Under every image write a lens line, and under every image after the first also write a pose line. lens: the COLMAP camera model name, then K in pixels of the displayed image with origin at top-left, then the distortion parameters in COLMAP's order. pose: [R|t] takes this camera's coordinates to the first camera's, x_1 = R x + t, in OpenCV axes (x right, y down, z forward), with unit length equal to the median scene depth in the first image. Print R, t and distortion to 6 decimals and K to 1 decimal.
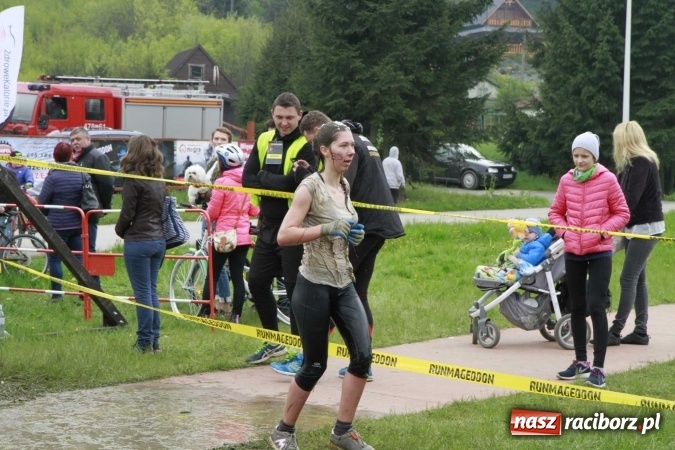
lens RADIAL K [[1695.3, 0, 336.7], [0, 1695.3, 222.7], [0, 0, 1]] dist [0.380834, 0.000000]
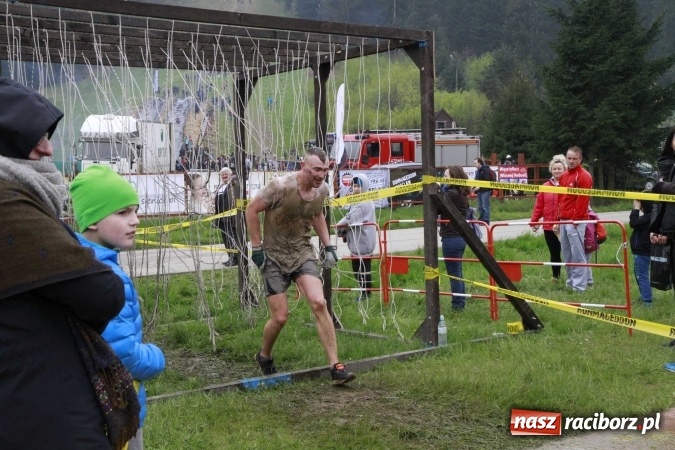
lens RADIAL K [[1695.3, 0, 341.8], [0, 1695.3, 227.4], [0, 0, 1]] dist [0.380834, 0.000000]
pose [[0.966248, -0.031098, -0.255730, 0.191517], [0.029544, 0.999514, -0.009916, 0.015856], [0.255914, 0.002026, 0.966697, -0.461351]]
